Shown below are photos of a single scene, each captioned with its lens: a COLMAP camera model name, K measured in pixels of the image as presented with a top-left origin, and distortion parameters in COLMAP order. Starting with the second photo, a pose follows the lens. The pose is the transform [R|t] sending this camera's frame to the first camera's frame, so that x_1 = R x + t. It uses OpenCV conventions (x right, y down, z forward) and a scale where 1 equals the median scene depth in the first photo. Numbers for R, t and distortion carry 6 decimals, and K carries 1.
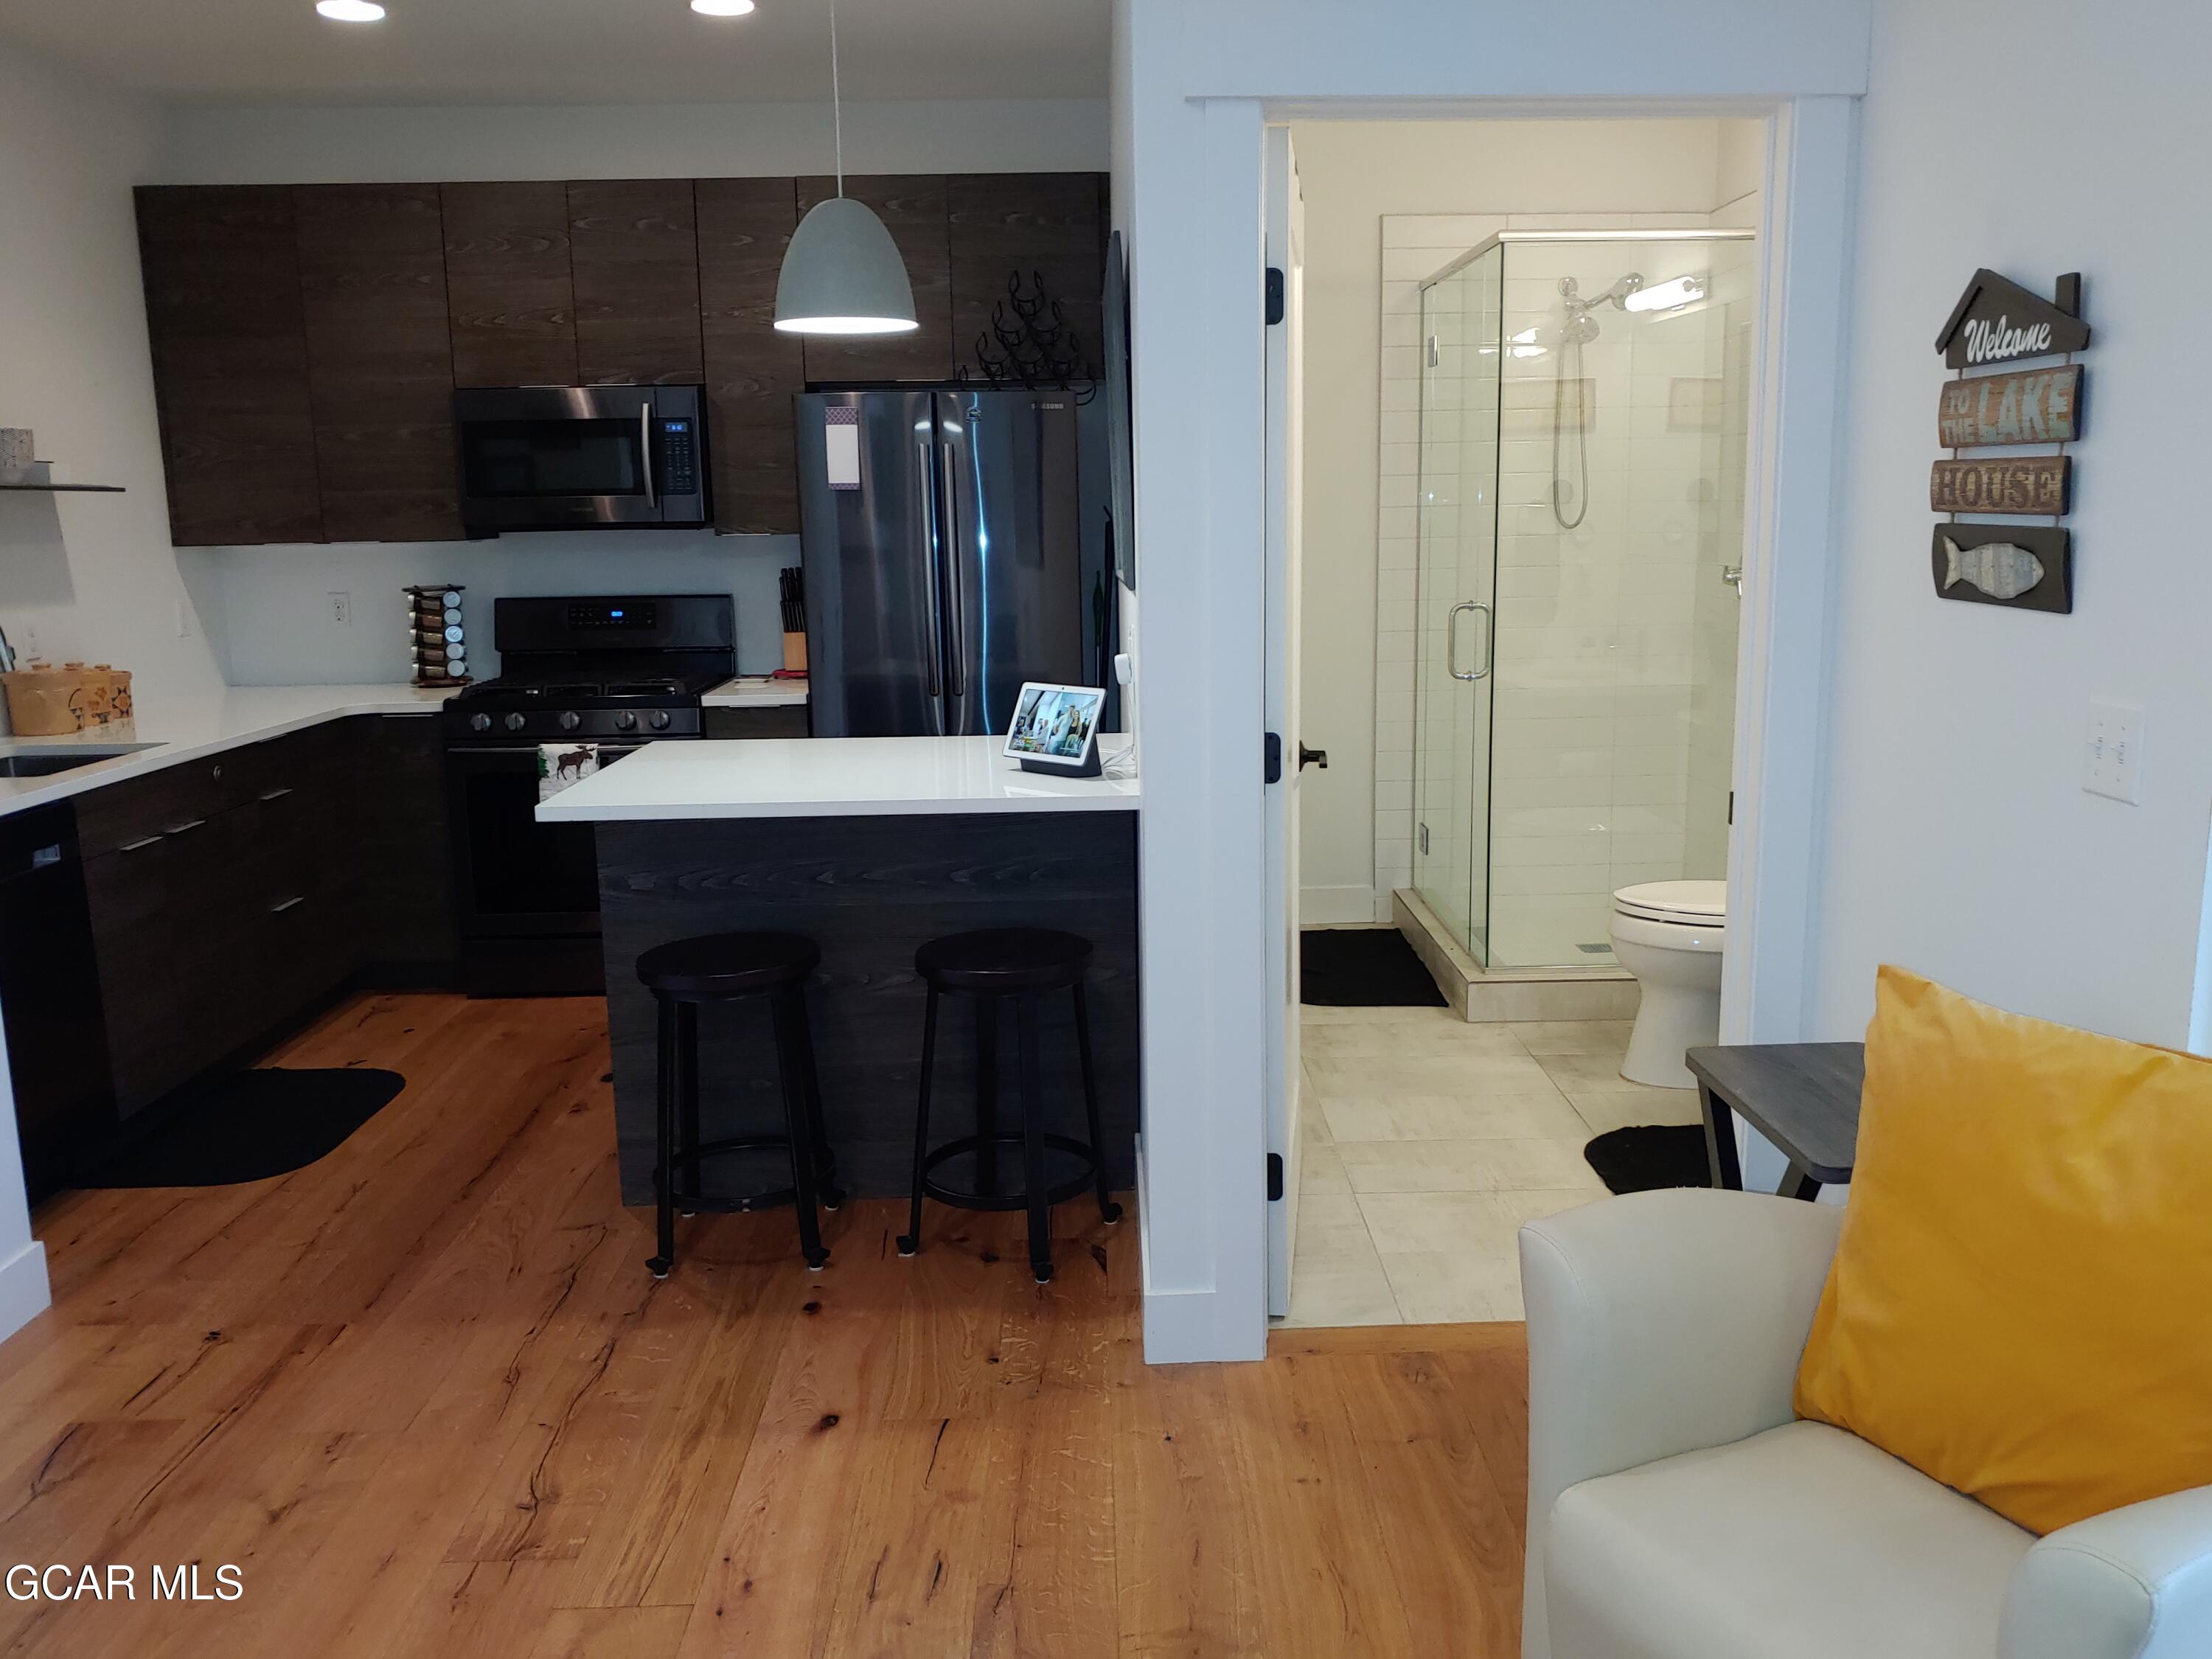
lens RADIAL K [[1751.6, 0, 1115.2], [0, 1751.6, 820.9], [0, 0, 1]] dist [0.003315, -0.018986]
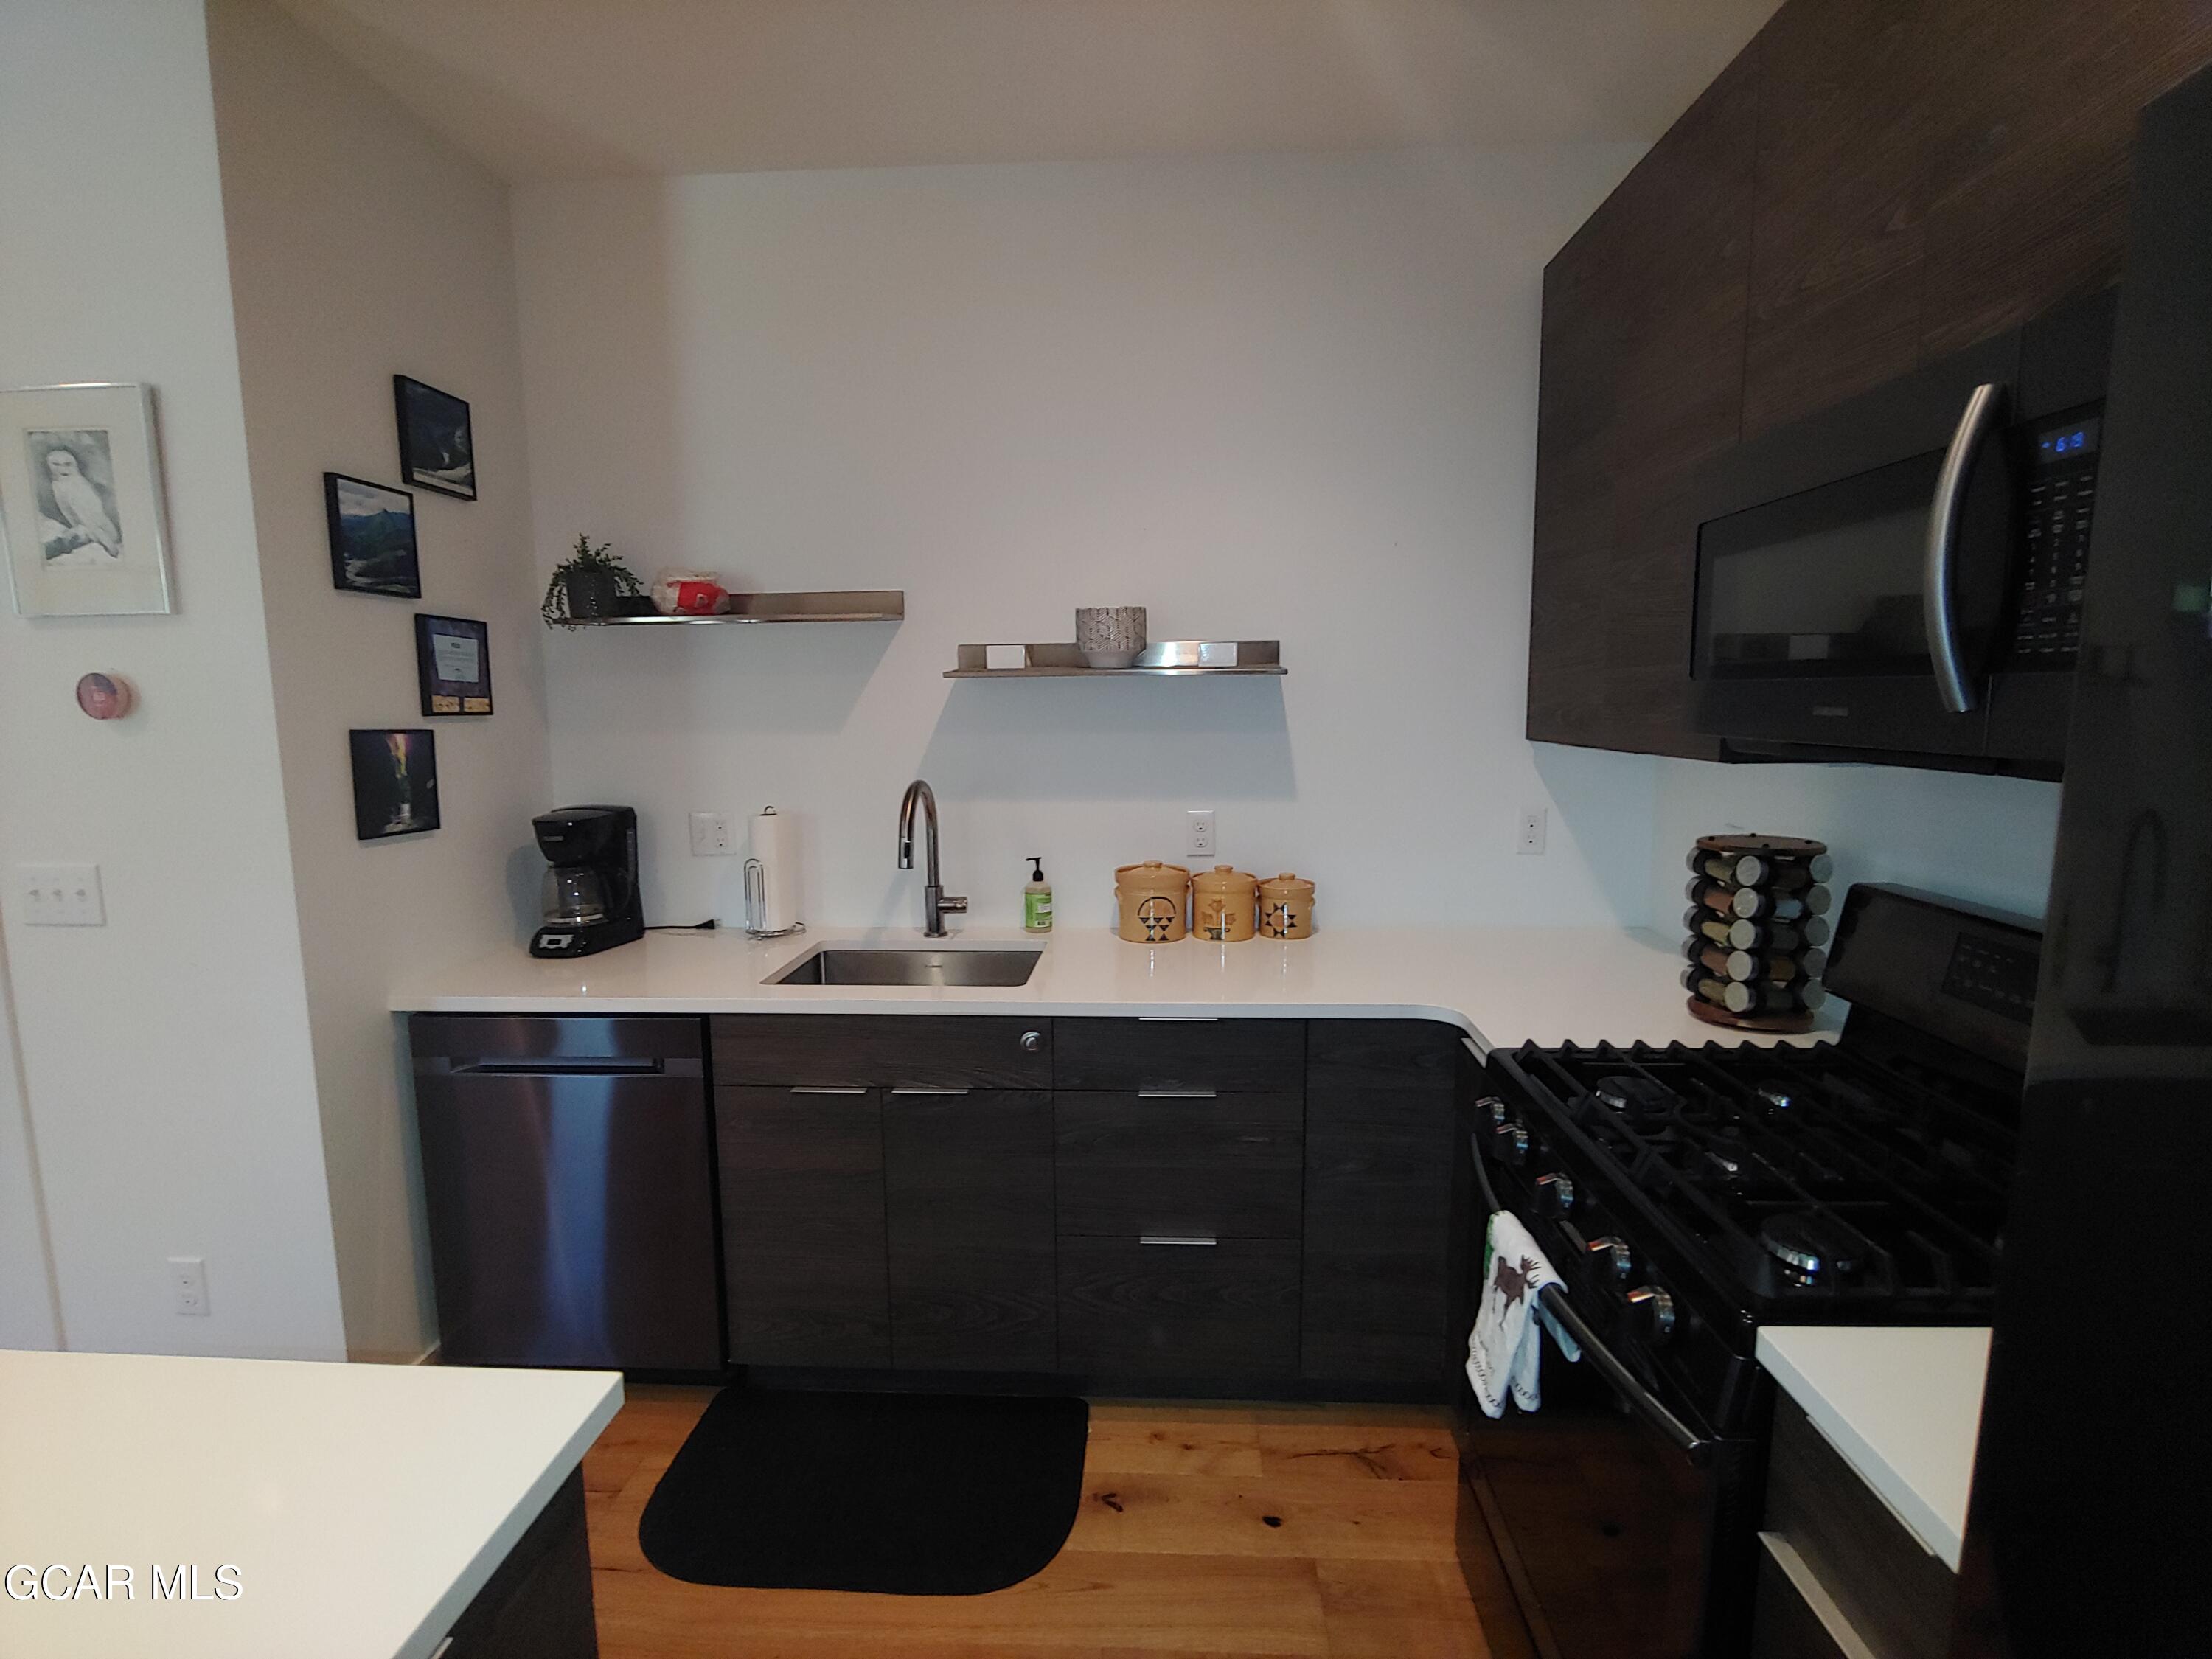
lens RADIAL K [[1053.2, 0, 1109.5], [0, 1053.2, 837.9], [0, 0, 1]] dist [-0.013522, 0.004268]
pose [[-0.070809, 0.149019, -0.986296, -0.059703], [-0.168007, 0.972870, 0.159052, -0.164777], [0.983240, 0.176966, -0.043851, 0.881425]]
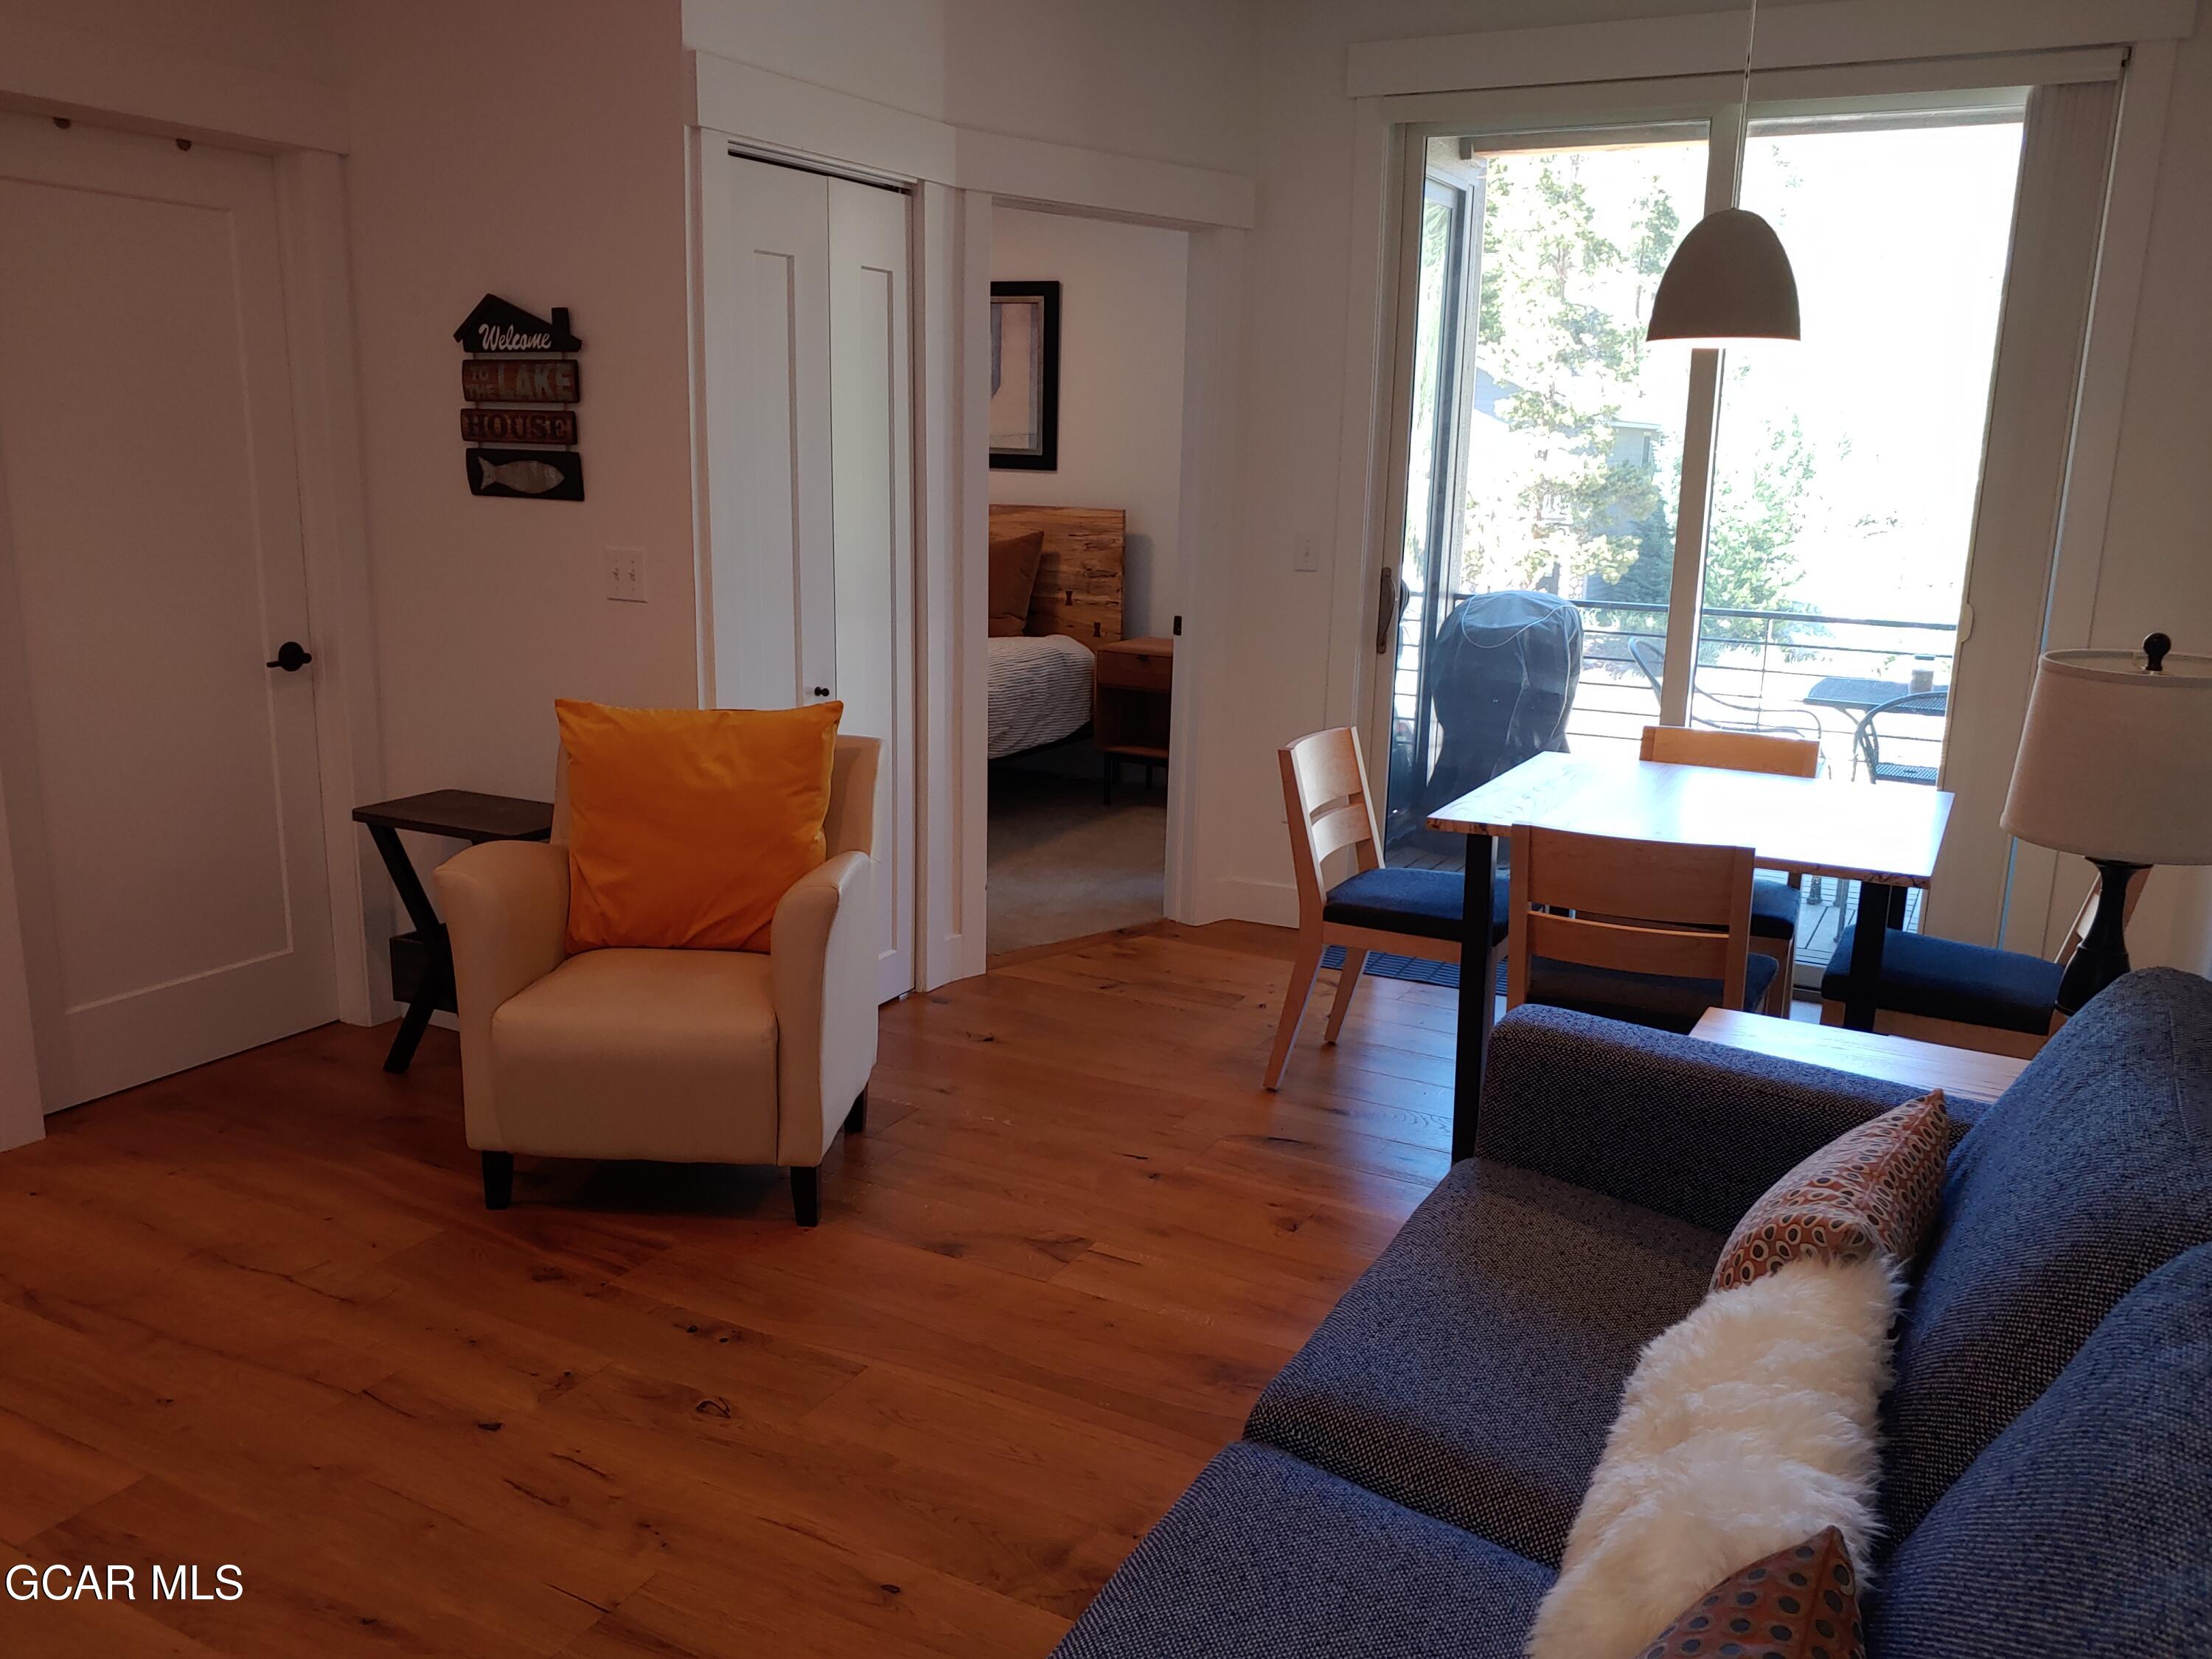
lens RADIAL K [[1729.4, 0, 1083.6], [0, 1729.4, 833.2], [0, 0, 1]] dist [-0.000207, -0.012535]
pose [[0.494787, -0.164556, 0.853292, -0.308185], [0.125016, 0.985173, 0.117498, 0.028966], [-0.859975, 0.048539, 0.508023, -0.127649]]
